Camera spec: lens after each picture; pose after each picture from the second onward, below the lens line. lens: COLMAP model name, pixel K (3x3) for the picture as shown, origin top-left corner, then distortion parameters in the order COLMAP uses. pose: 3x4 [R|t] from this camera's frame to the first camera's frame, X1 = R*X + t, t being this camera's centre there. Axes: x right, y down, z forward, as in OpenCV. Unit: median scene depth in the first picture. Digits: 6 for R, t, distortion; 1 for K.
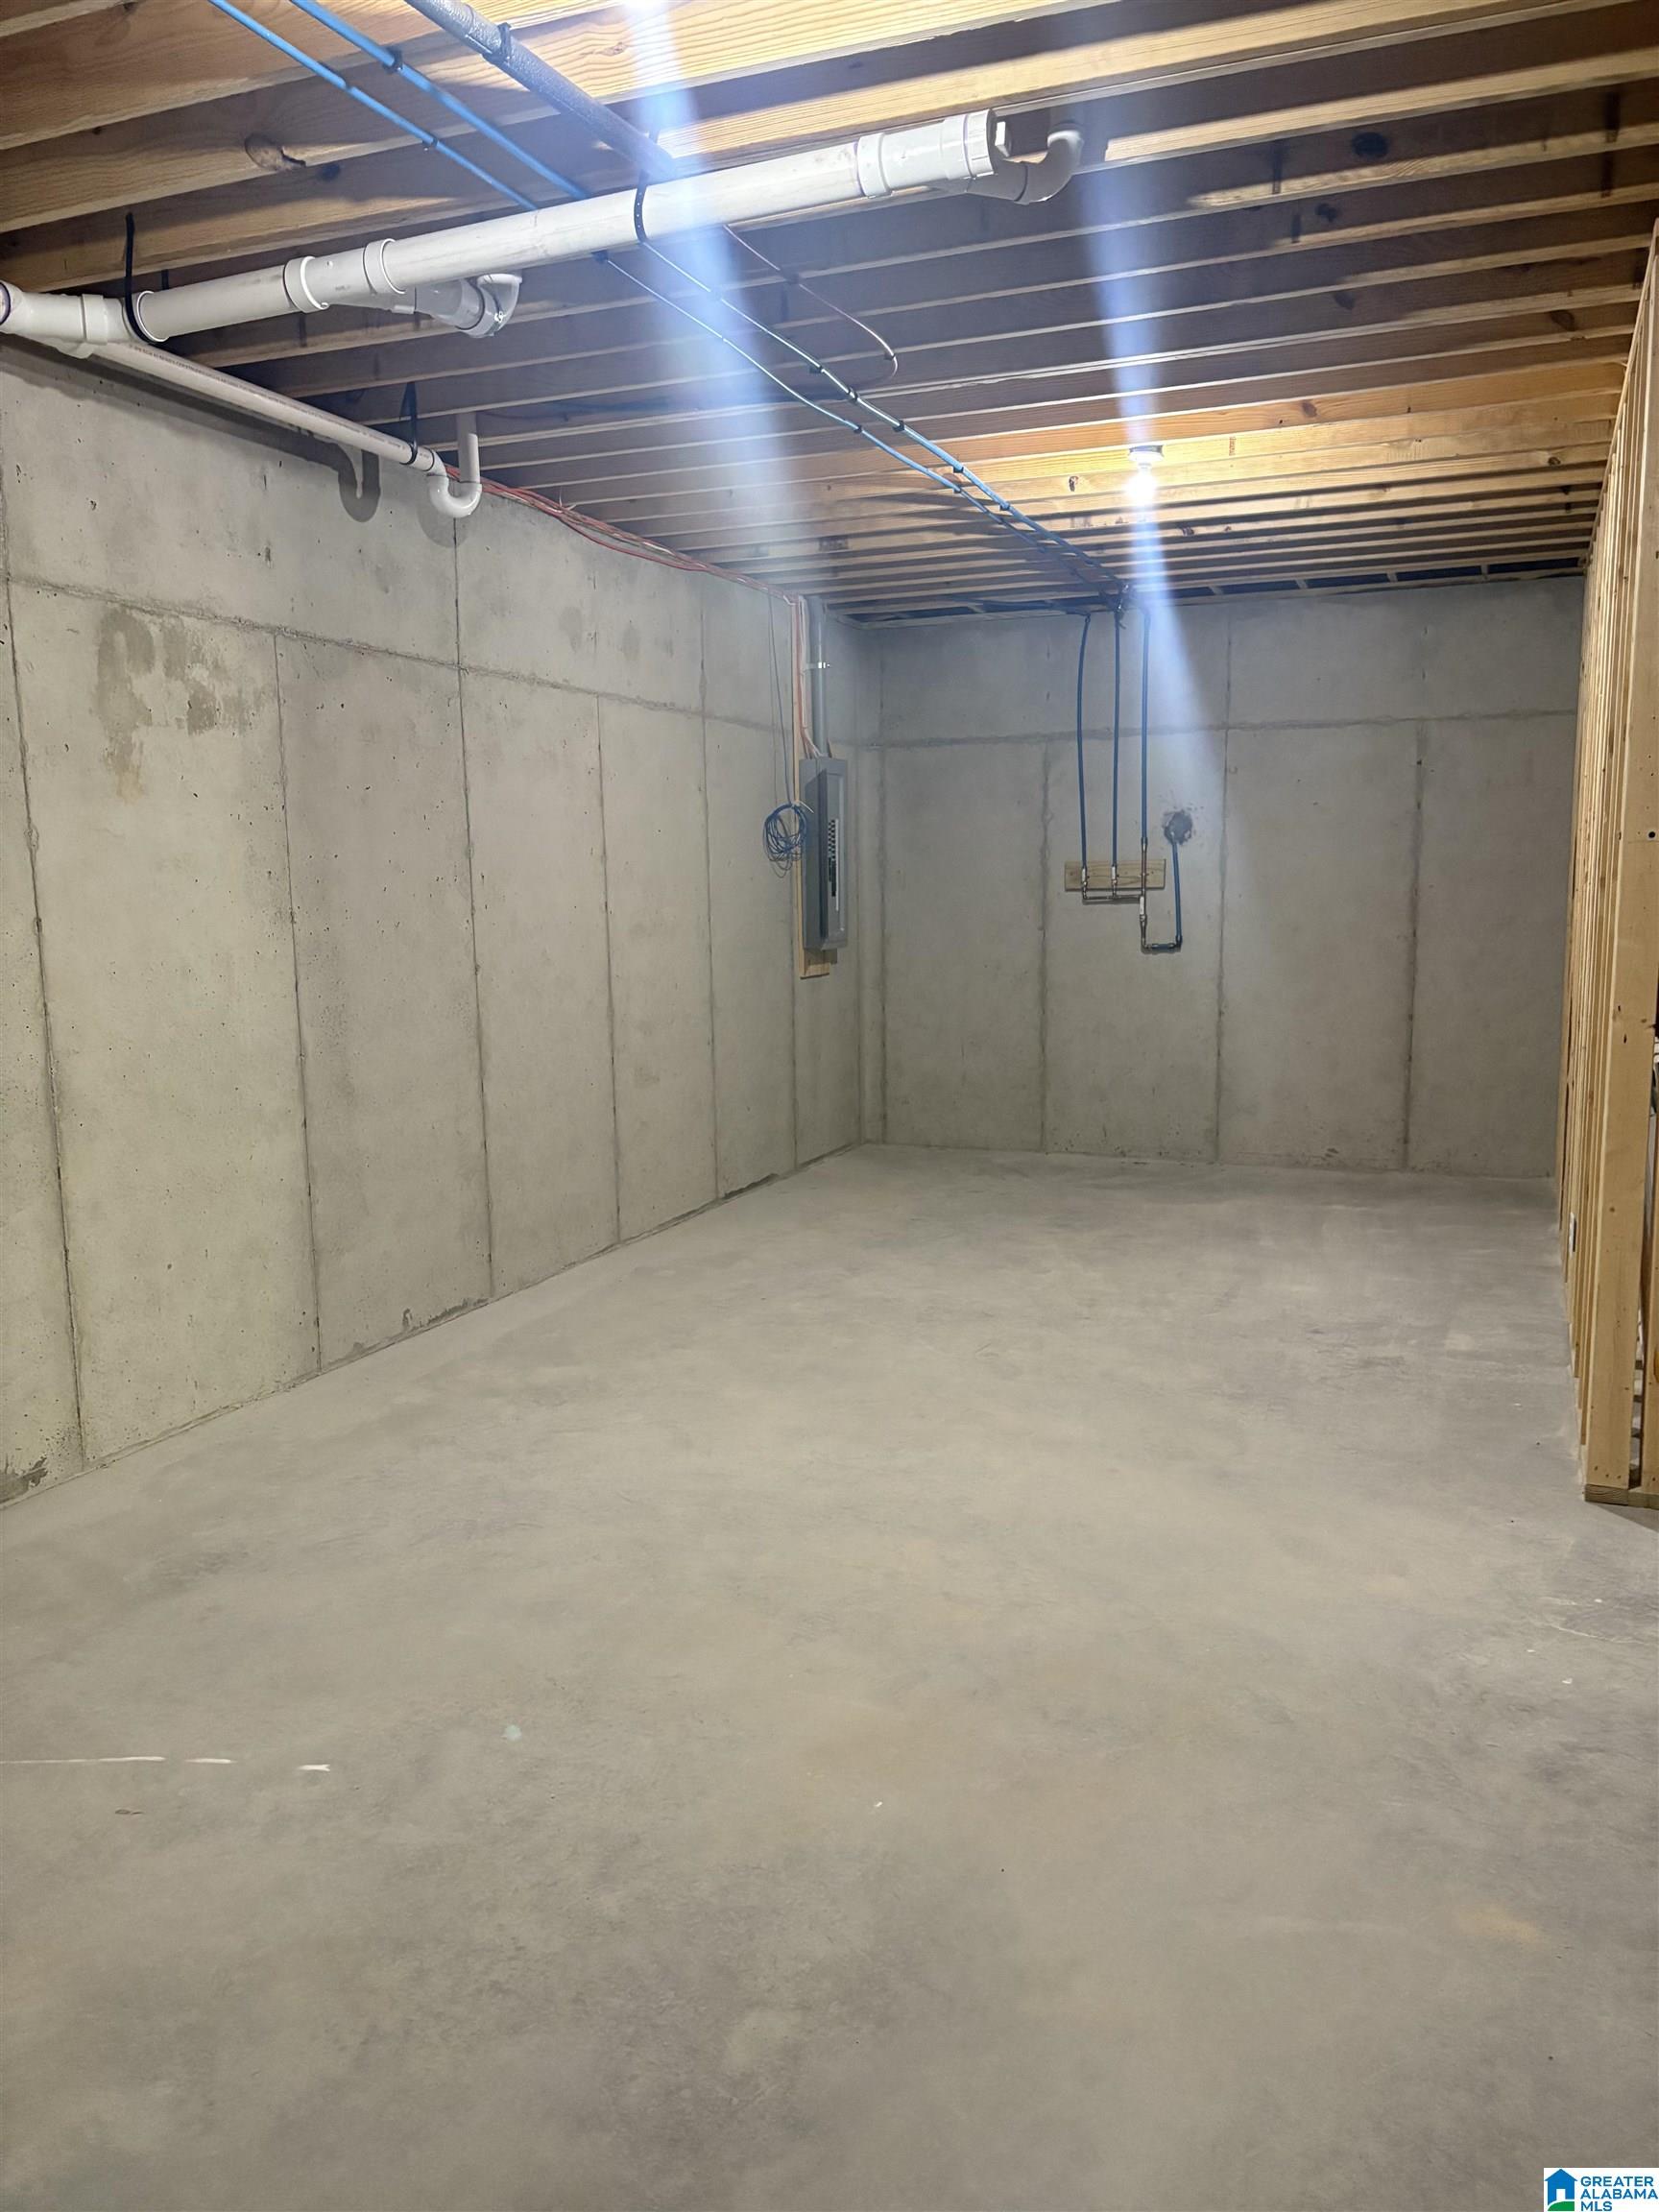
lens RADIAL K [[1674.5, 0, 830.2], [0, 1674.5, 1108.6], [0, 0, 1]] dist [0.038215, -0.035124]
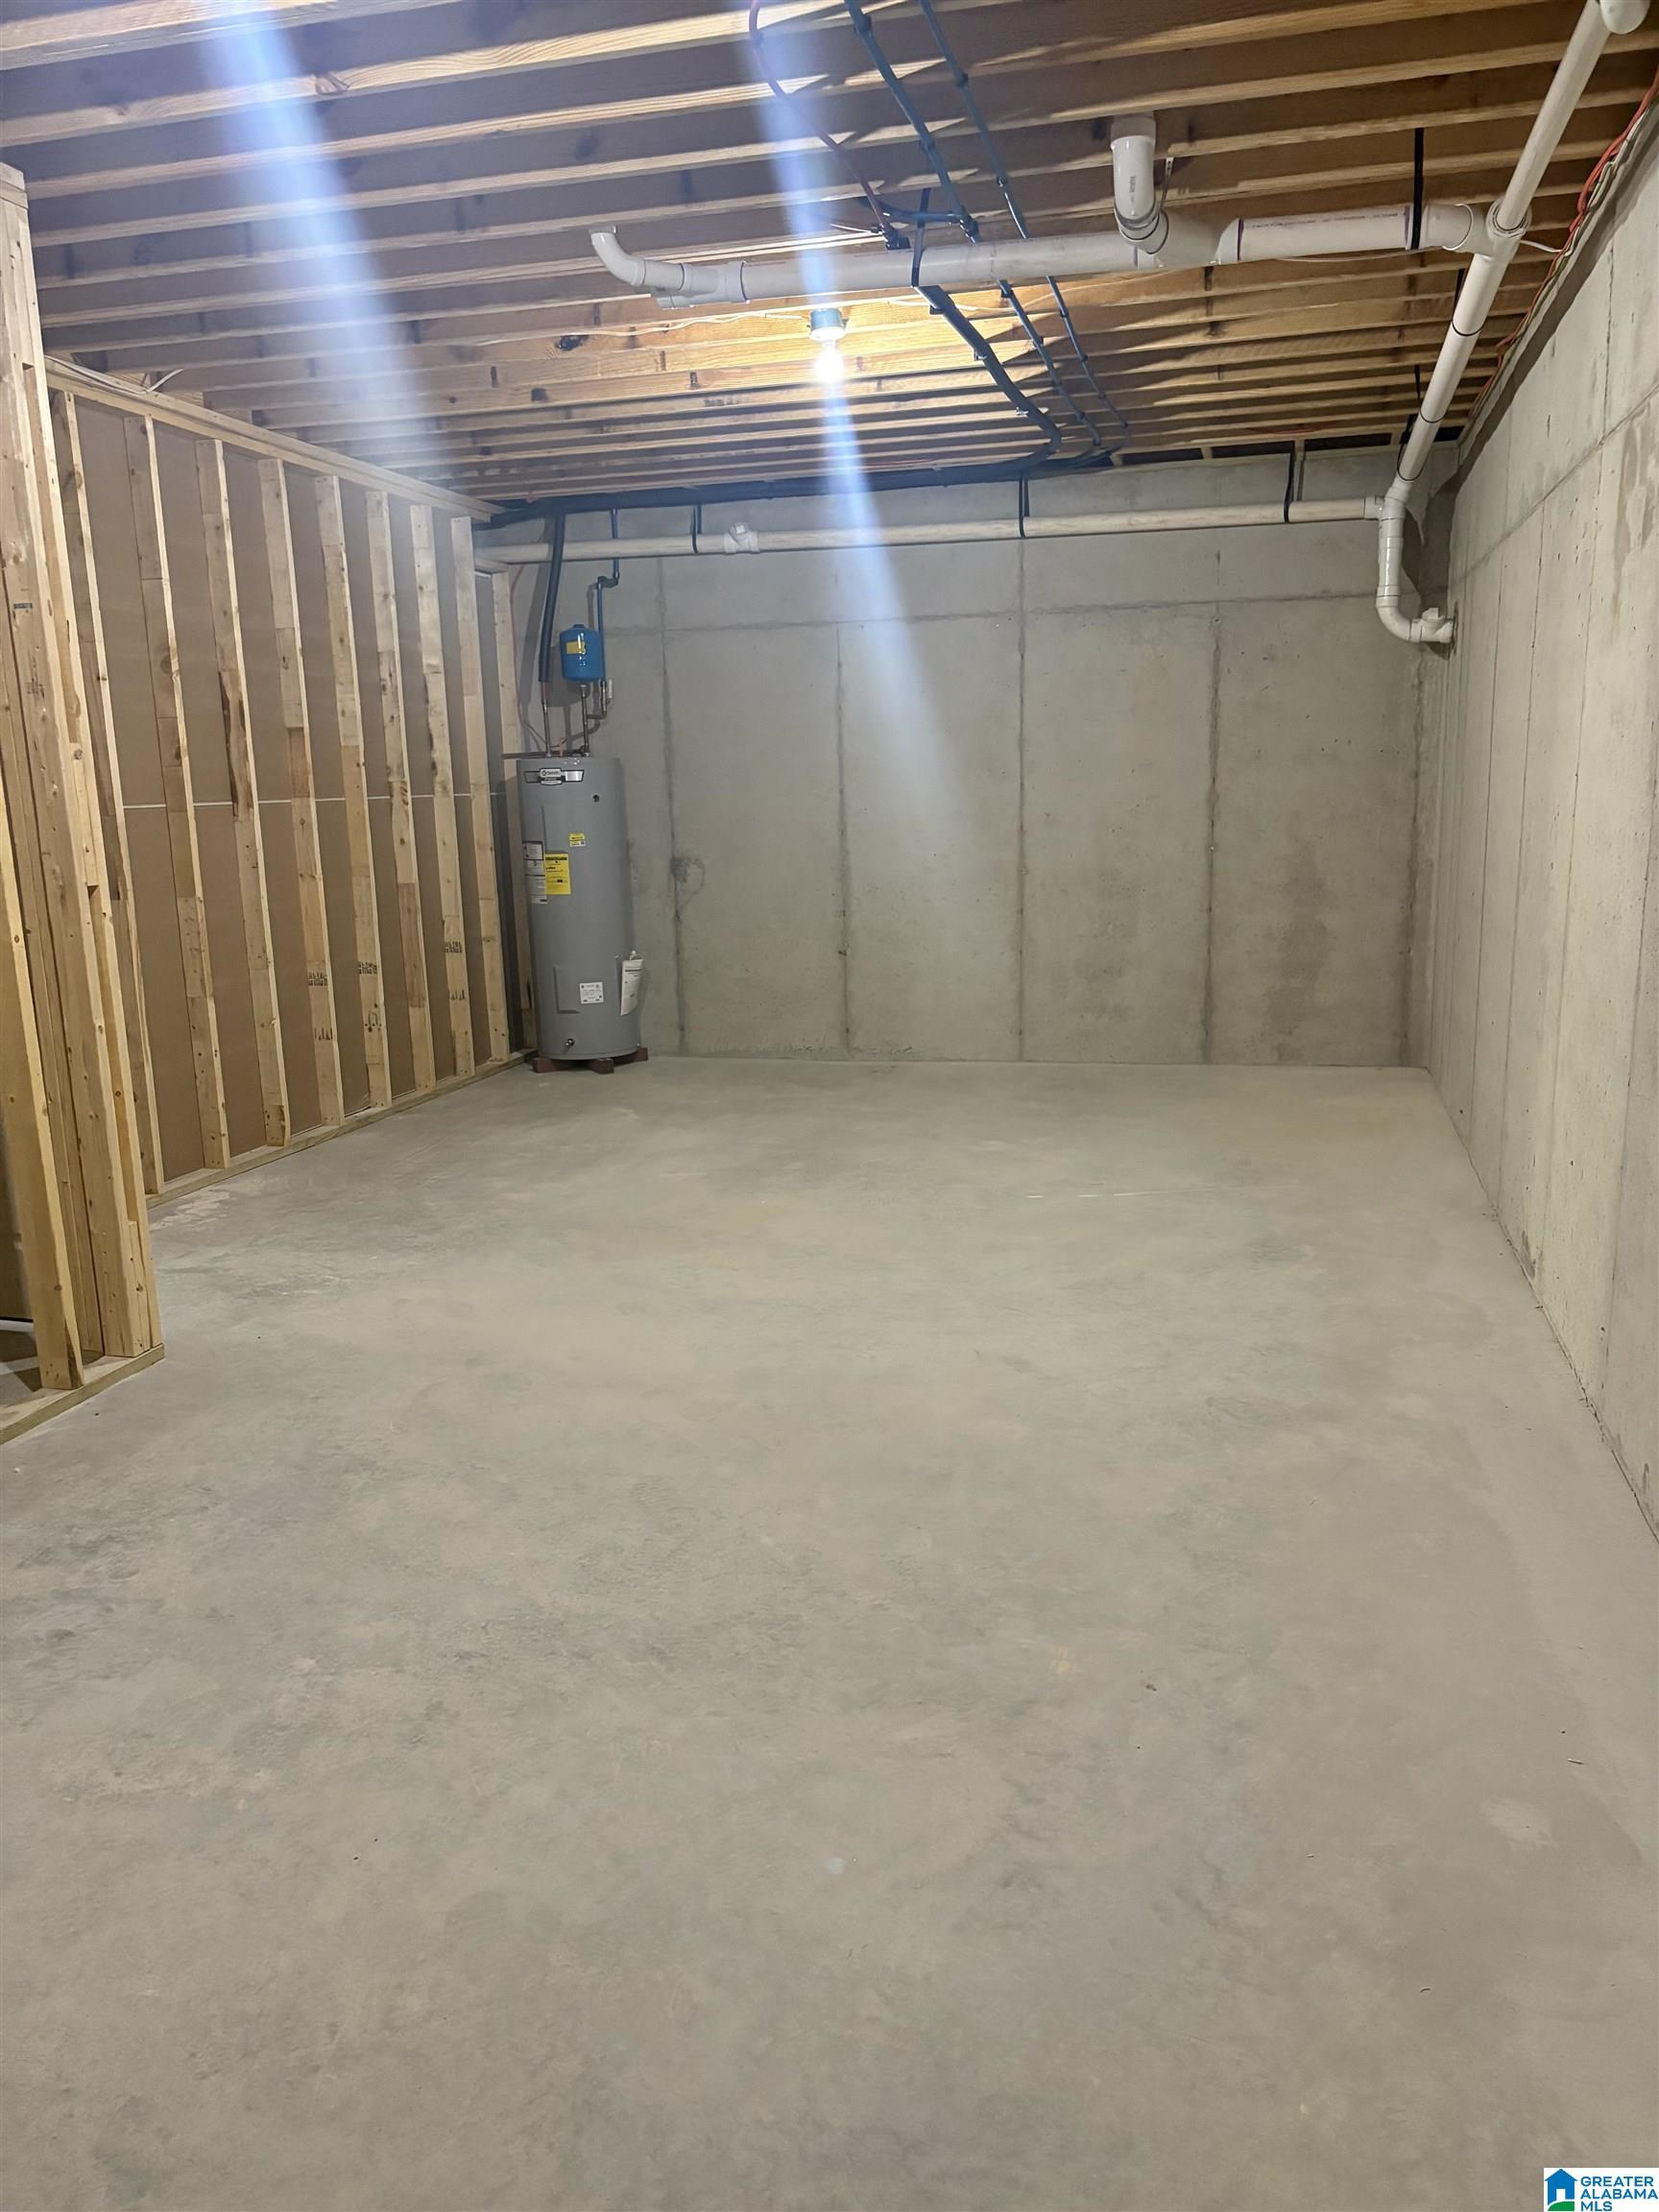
lens RADIAL K [[1674.5, 0, 830.7], [0, 1674.5, 1110.9], [0, 0, 1]] dist [0.038215, -0.035124]
pose [[-0.990318, 0.064427, -0.122964, 0.109355], [0.020977, 0.945059, 0.326227, -0.220468], [0.137226, 0.320489, -0.937260, 1.636854]]
